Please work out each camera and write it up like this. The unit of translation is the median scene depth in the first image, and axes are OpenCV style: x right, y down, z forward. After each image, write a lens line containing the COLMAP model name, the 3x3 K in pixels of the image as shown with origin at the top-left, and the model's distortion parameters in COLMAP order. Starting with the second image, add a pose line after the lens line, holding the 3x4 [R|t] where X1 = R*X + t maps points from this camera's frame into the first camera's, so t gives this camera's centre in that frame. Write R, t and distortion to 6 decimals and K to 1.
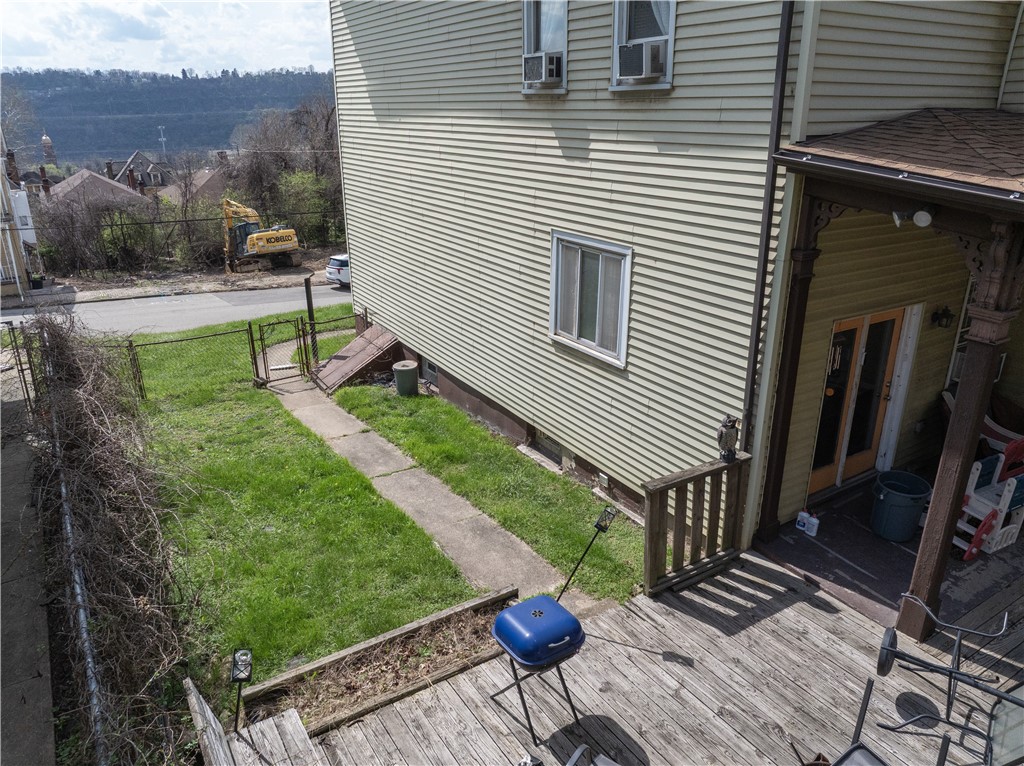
lens RADIAL K [[722.5, 0, 512.1], [0, 722.5, 384.1], [0, 0, 1]] dist [-0.030946, -0.010280]
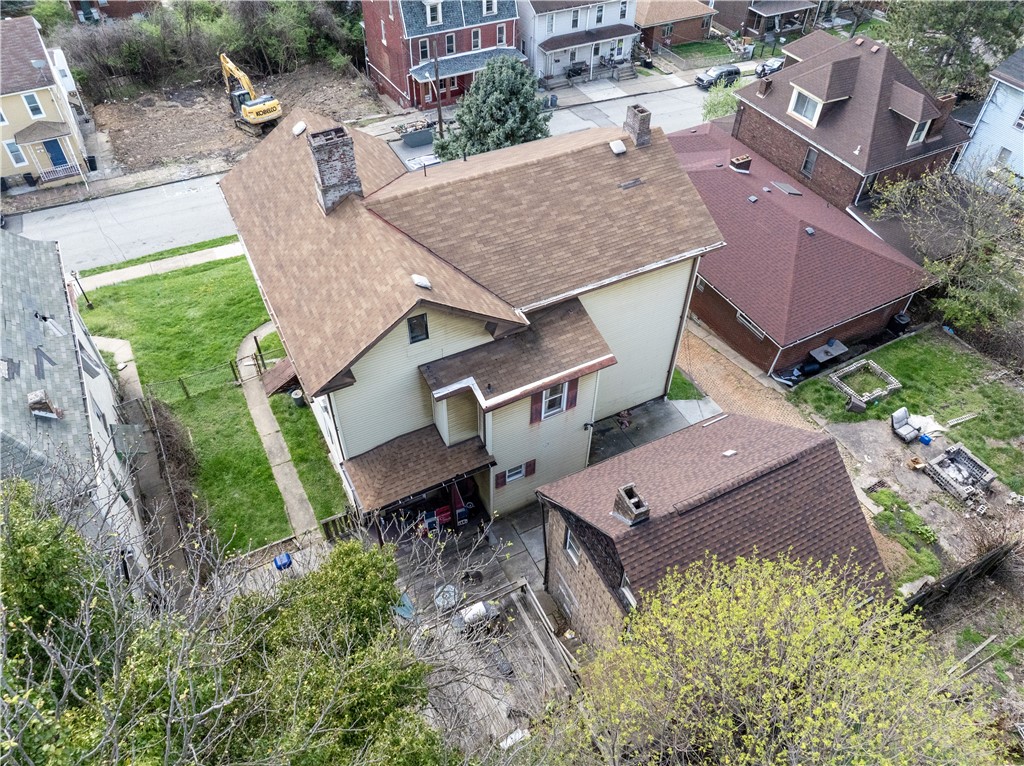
lens RADIAL K [[722.5, 0, 509.6], [0, 722.5, 382.1], [0, 0, 1]] dist [-0.030946, -0.010280]
pose [[0.996409, 0.076303, -0.036710, 0.815660], [-0.053847, 0.905580, 0.420743, -1.424313], [0.065348, -0.417256, 0.906437, -1.381443]]
